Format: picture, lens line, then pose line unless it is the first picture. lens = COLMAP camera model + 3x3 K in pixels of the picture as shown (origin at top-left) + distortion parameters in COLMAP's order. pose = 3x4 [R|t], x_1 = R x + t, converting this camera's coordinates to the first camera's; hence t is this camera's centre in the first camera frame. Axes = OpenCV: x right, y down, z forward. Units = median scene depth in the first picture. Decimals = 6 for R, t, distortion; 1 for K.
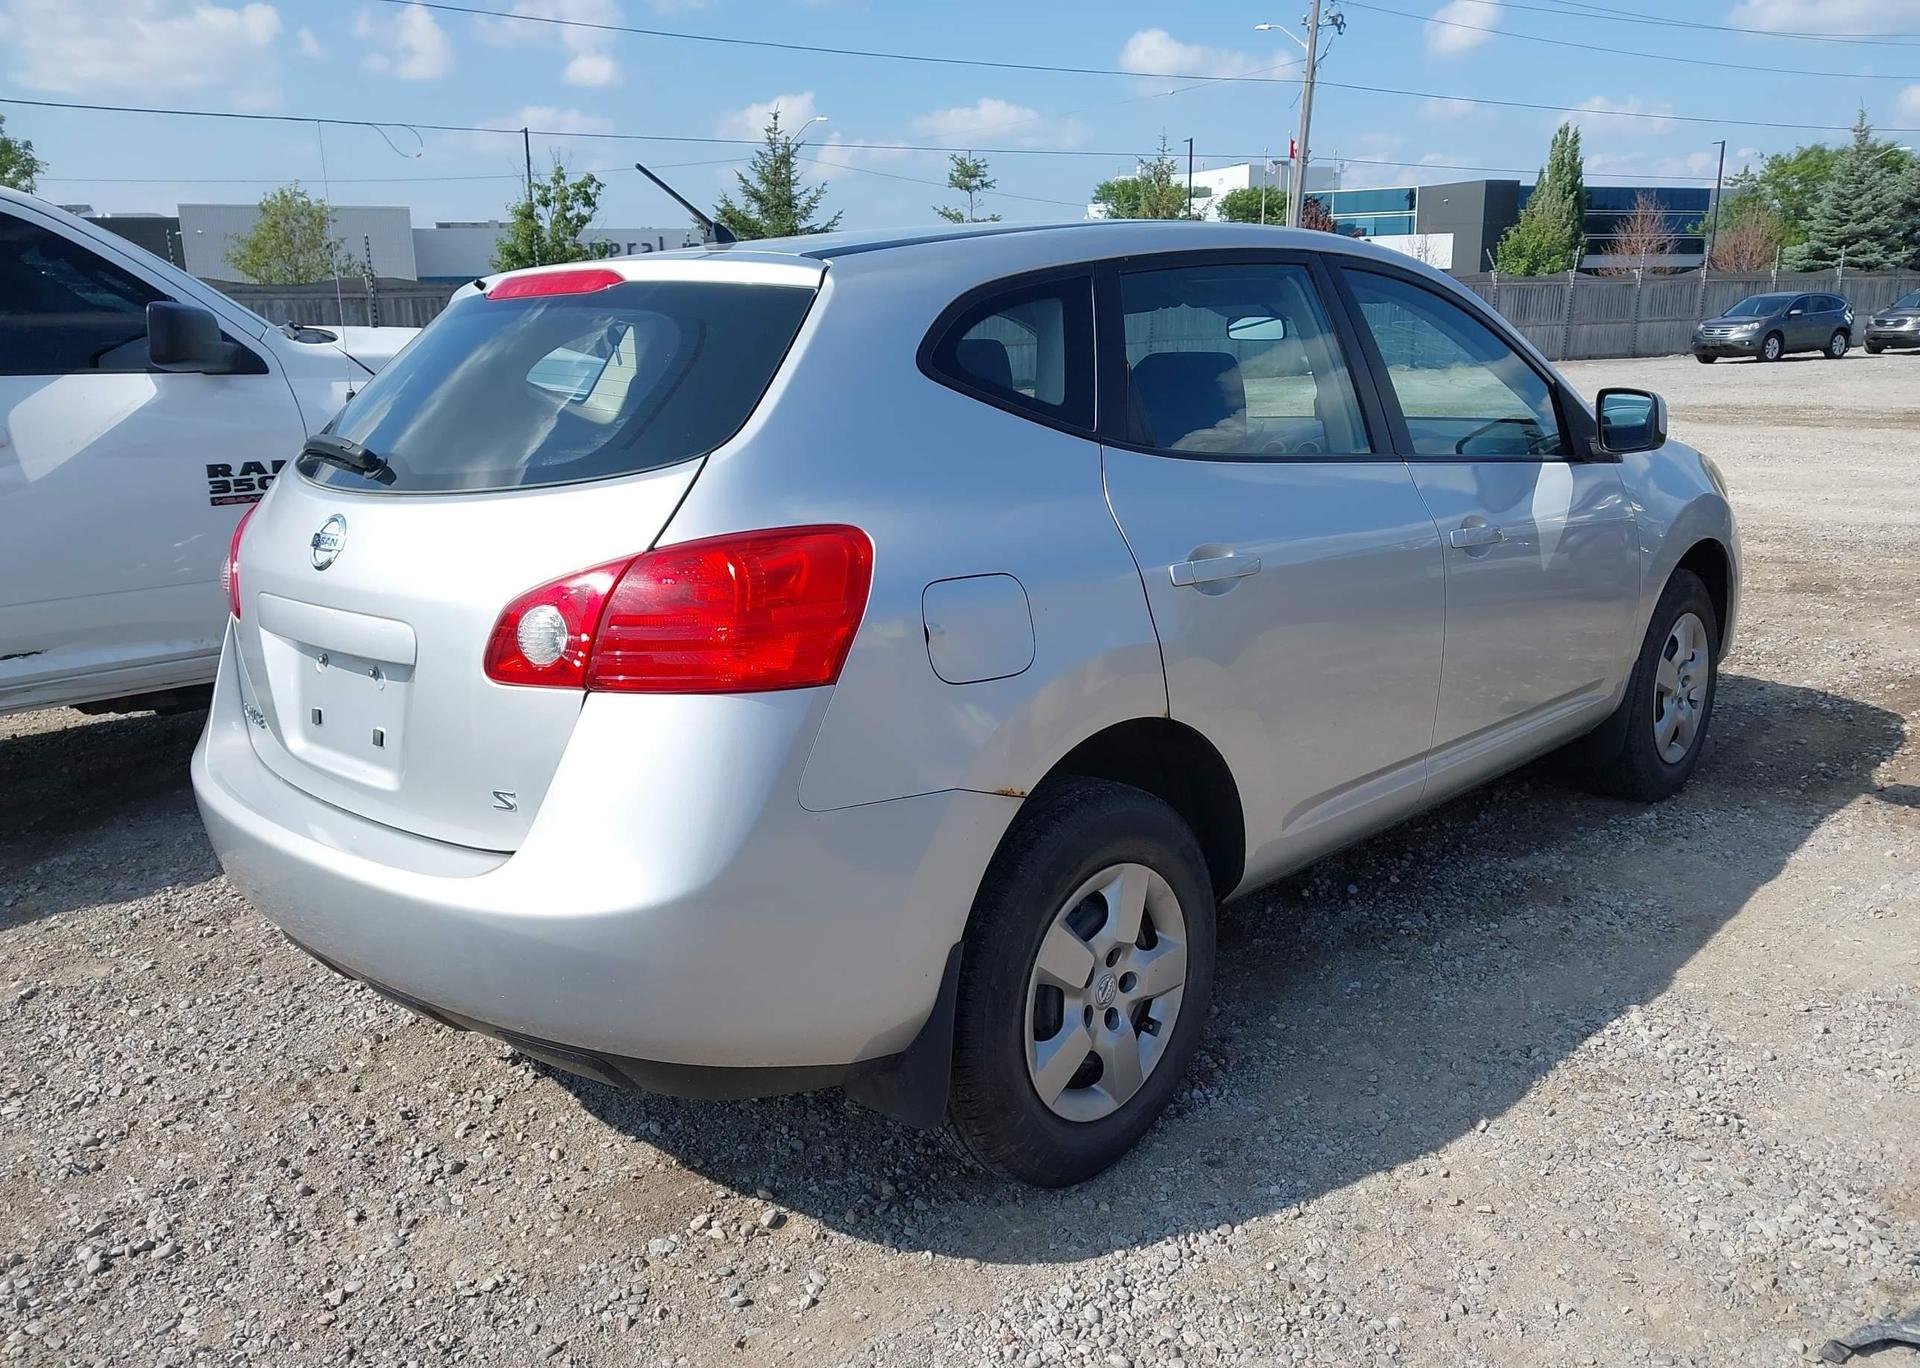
lens RADIAL K [[1512.0, 0, 973.2], [0, 1512.0, 688.2], [0, 0, 1]] dist [0.007719, -0.006898]
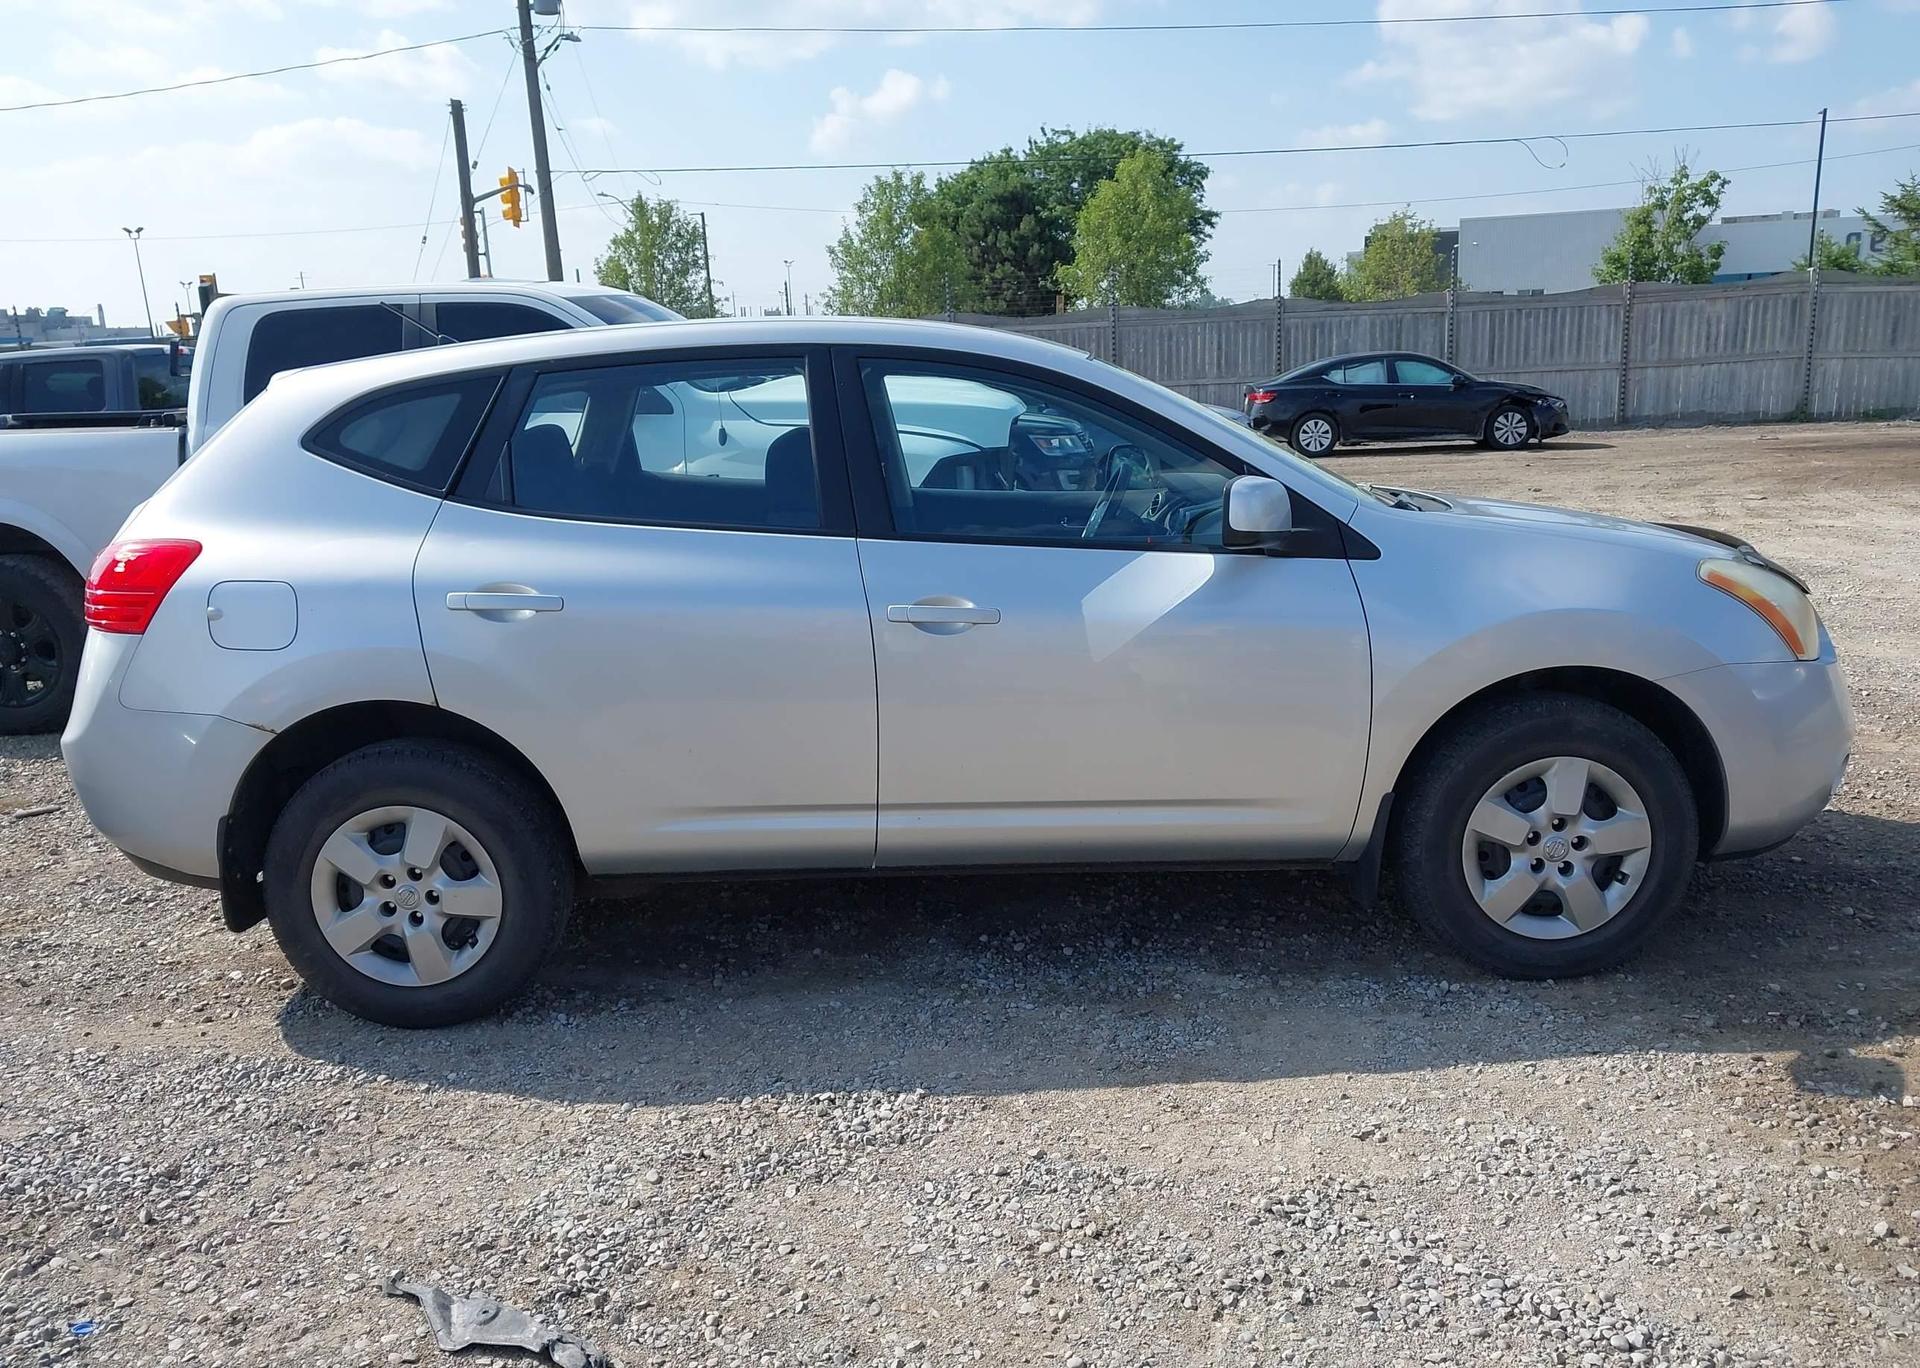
lens RADIAL K [[1512.0, 0, 1010.6], [0, 1512.0, 662.6], [0, 0, 1]] dist [0.007719, -0.006898]
pose [[0.697667, 0.139970, -0.702616, 1.329513], [-0.149651, 0.987566, 0.048138, -0.149756], [0.700618, 0.071563, 0.709939, 0.370989]]
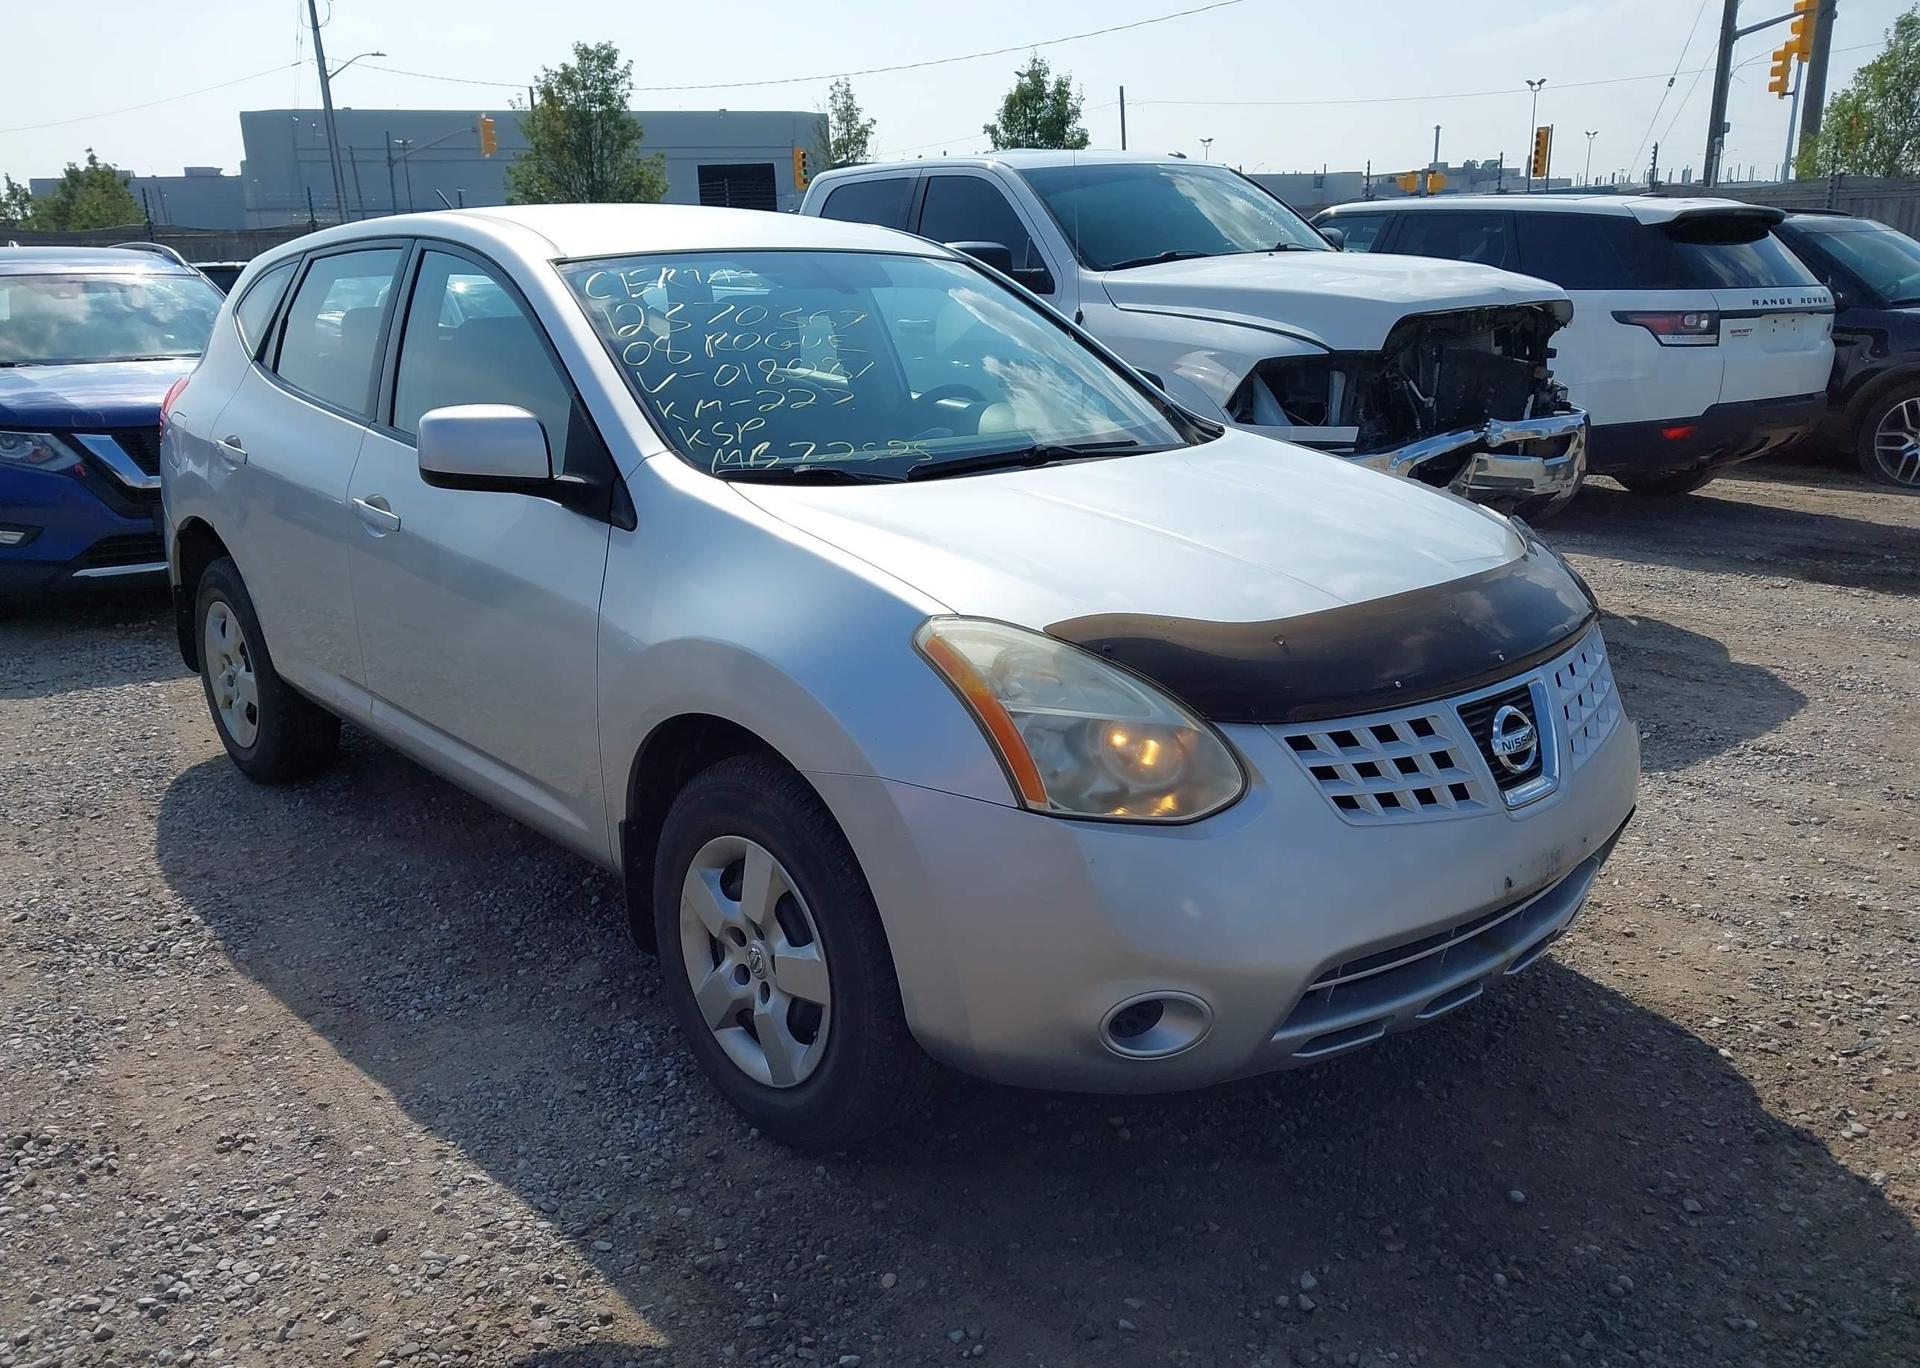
lens RADIAL K [[1512.0, 0, 961.8], [0, 1512.0, 683.9], [0, 0, 1]] dist [0.007719, -0.006898]
pose [[-0.067392, 0.298704, -0.951963, 1.612480], [-0.214080, 0.927581, 0.306208, -0.483063], [0.974489, 0.224433, 0.001435, 1.728877]]
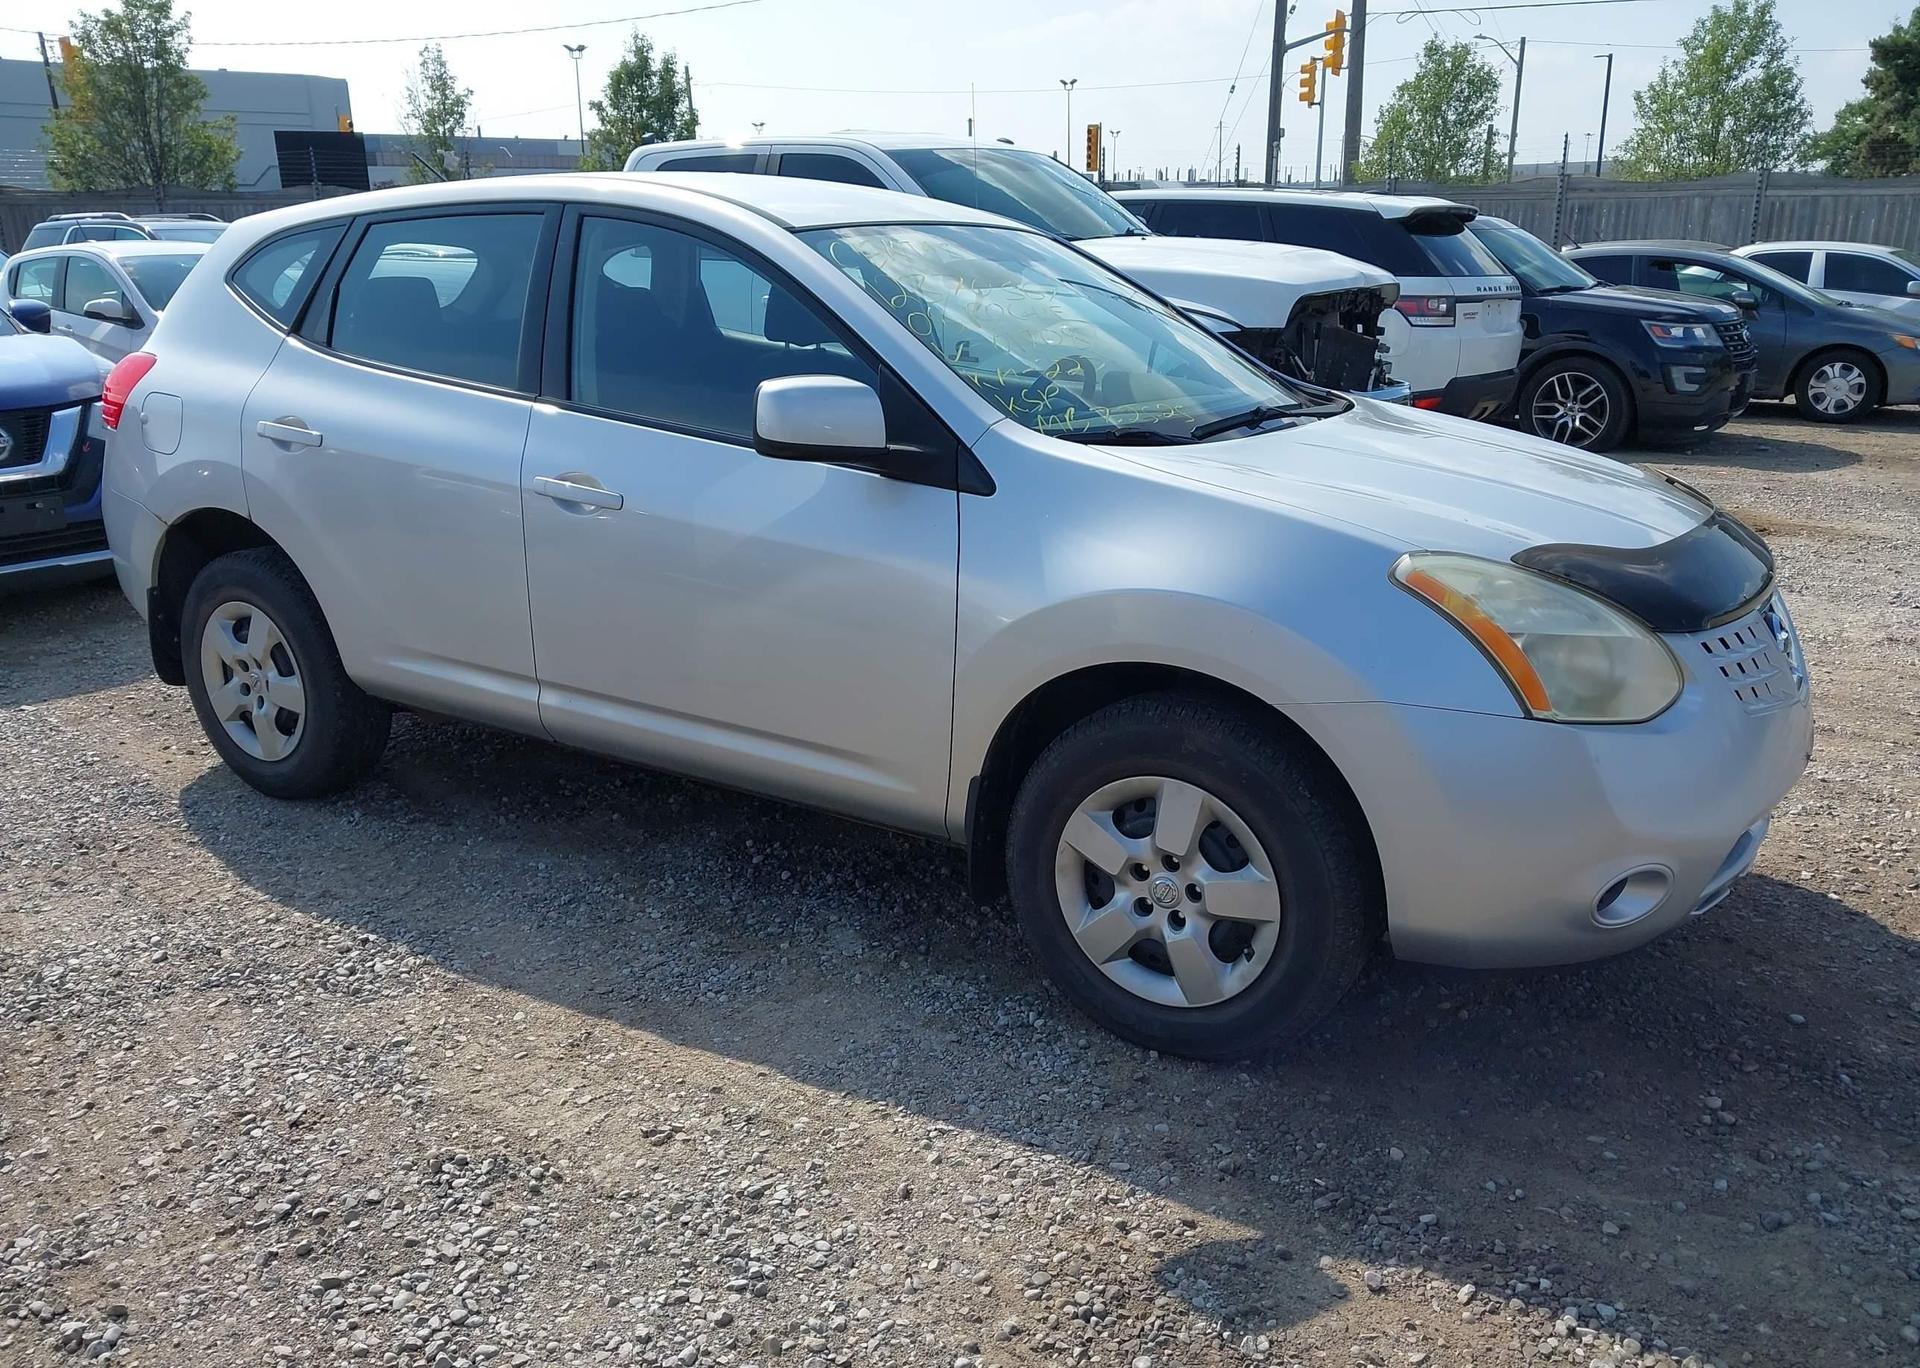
lens RADIAL K [[1512.0, 0, 976.8], [0, 1512.0, 690.6], [0, 0, 1]] dist [0.007719, -0.006898]
pose [[0.215625, 0.306371, -0.927169, 1.638176], [-0.234039, 0.938044, 0.255536, -0.357010], [0.948015, 0.161894, 0.273969, 1.218128]]
